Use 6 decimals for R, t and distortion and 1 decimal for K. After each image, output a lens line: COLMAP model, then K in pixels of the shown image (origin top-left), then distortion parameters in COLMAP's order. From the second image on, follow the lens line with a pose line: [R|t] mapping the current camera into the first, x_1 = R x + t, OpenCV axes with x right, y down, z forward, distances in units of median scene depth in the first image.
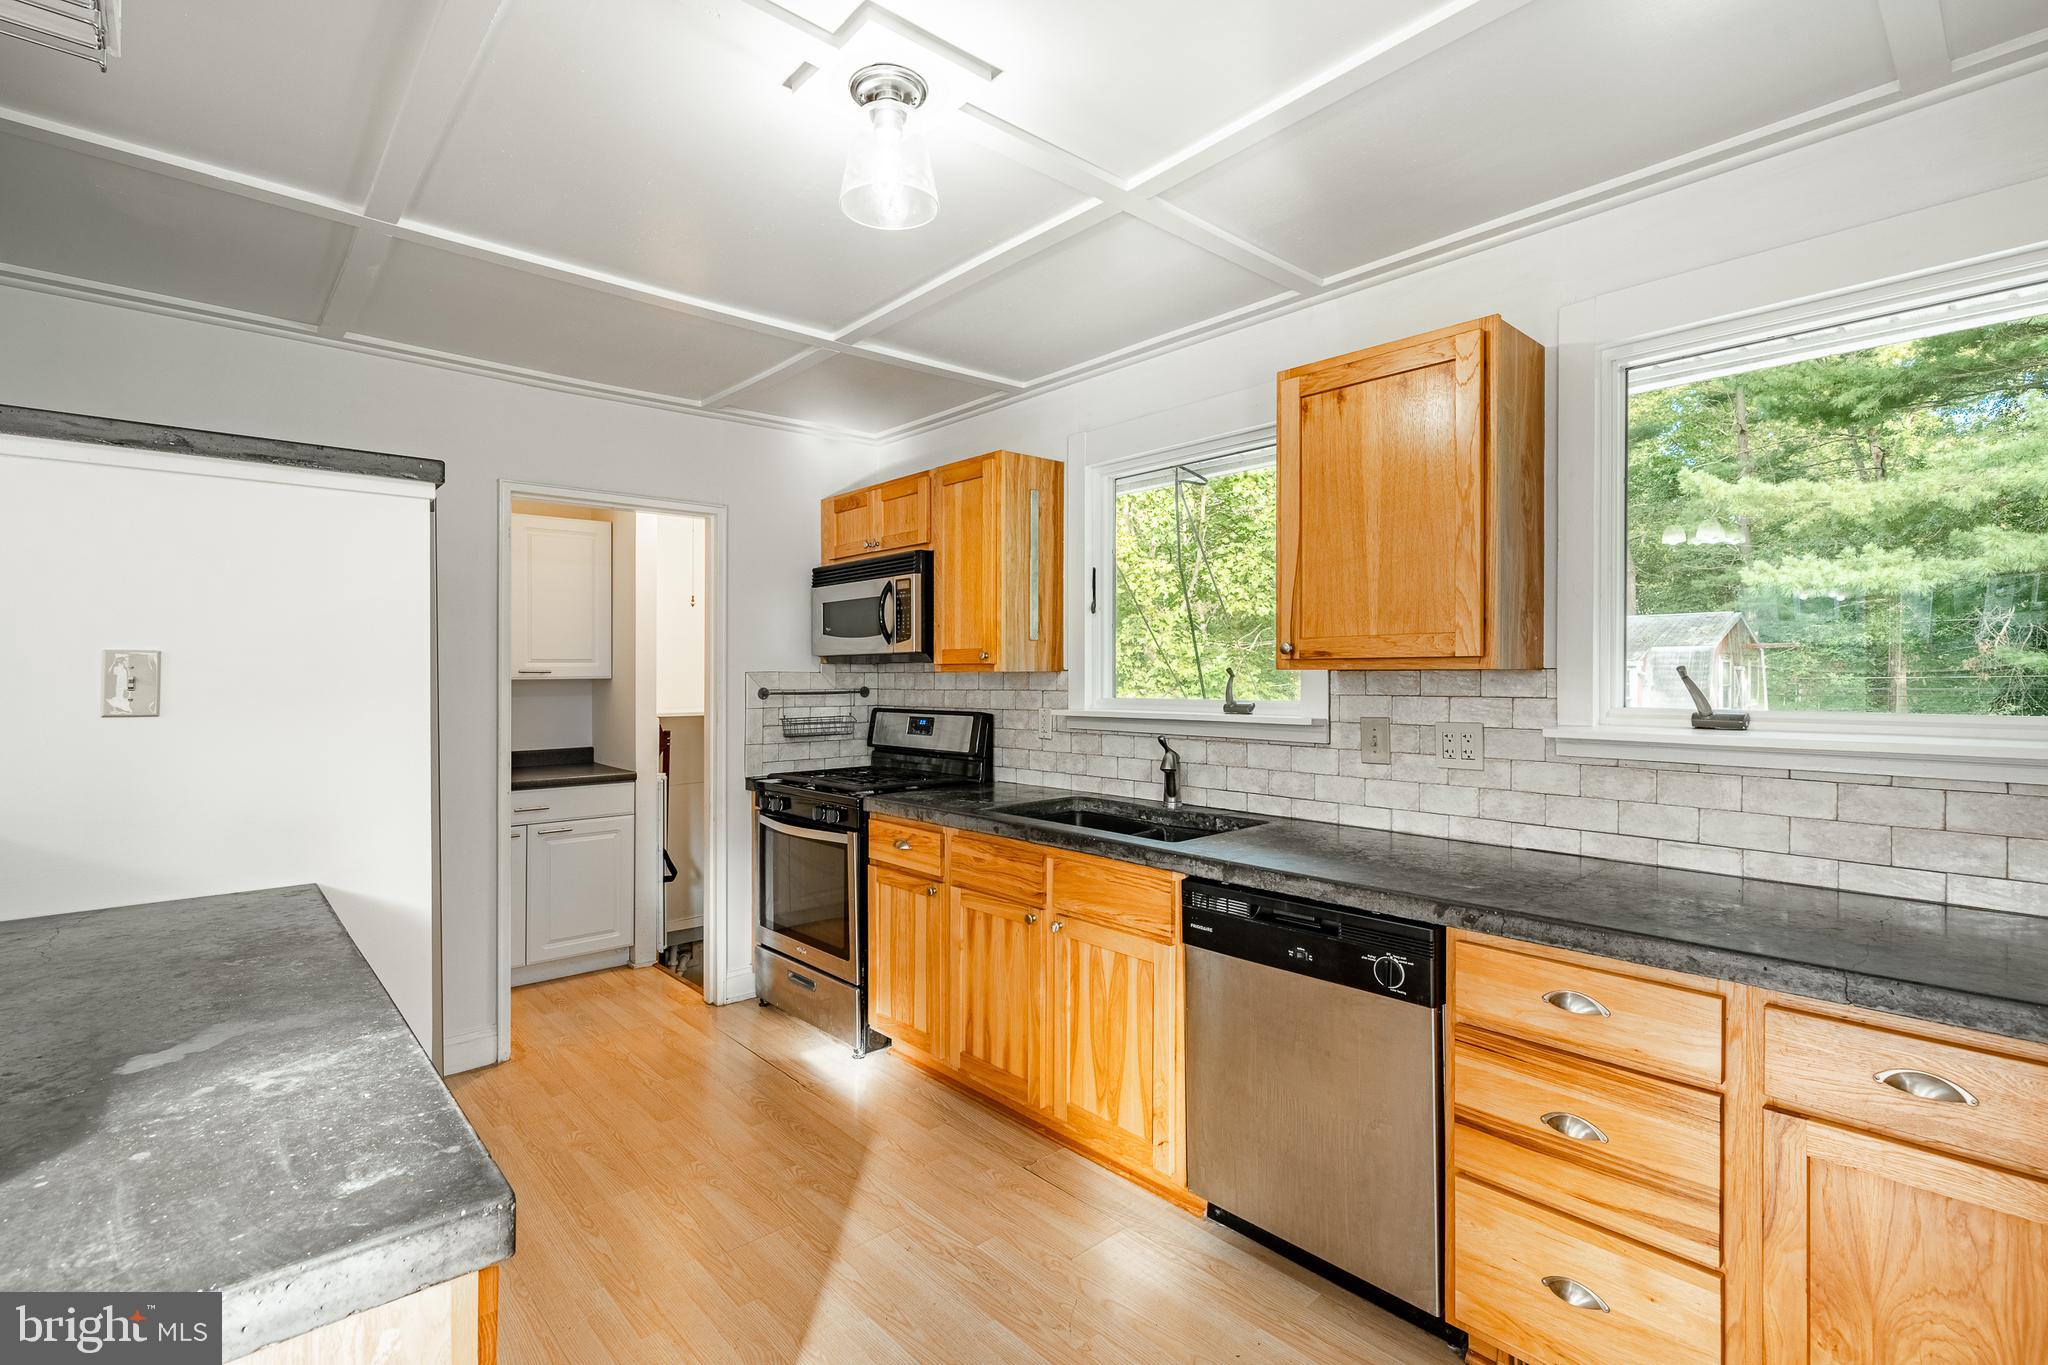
lens RADIAL K [[926.7, 0, 1018.7], [0, 926.7, 680.6], [0, 0, 1]] dist [0.003532, 0.000568]
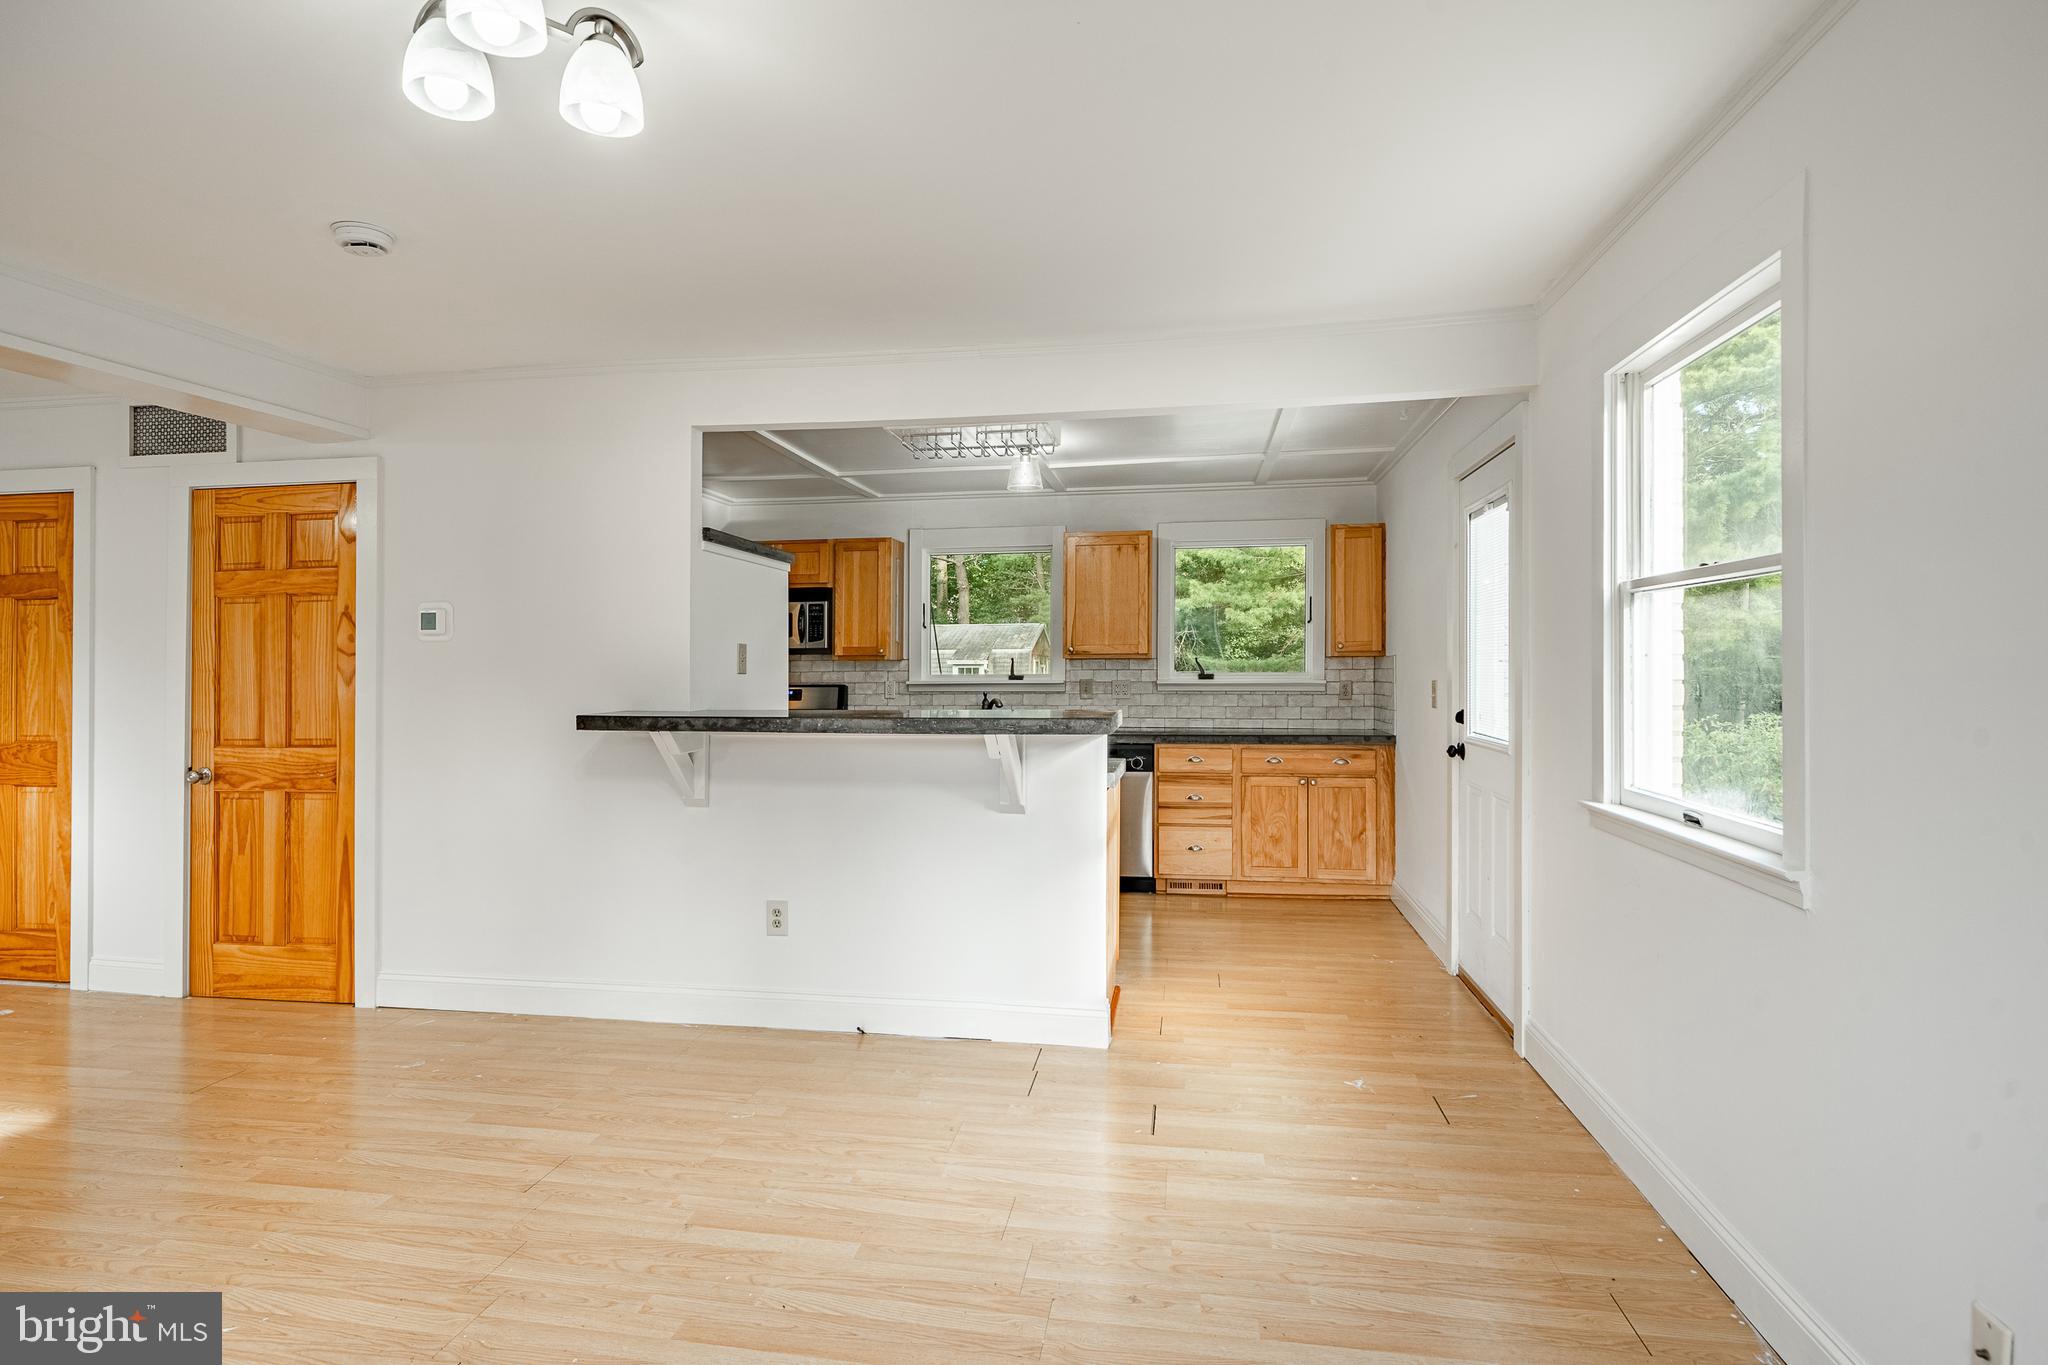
lens RADIAL K [[1001.9, 0, 1024.8], [0, 1001.9, 671.7], [0, 0, 1]] dist [-0.000977, -0.000007]
pose [[0.779239, -0.000767, 0.626727, -1.428044], [0.006593, 0.999954, -0.006975, 0.040541], [-0.626693, 0.009567, 0.779208, -0.944514]]
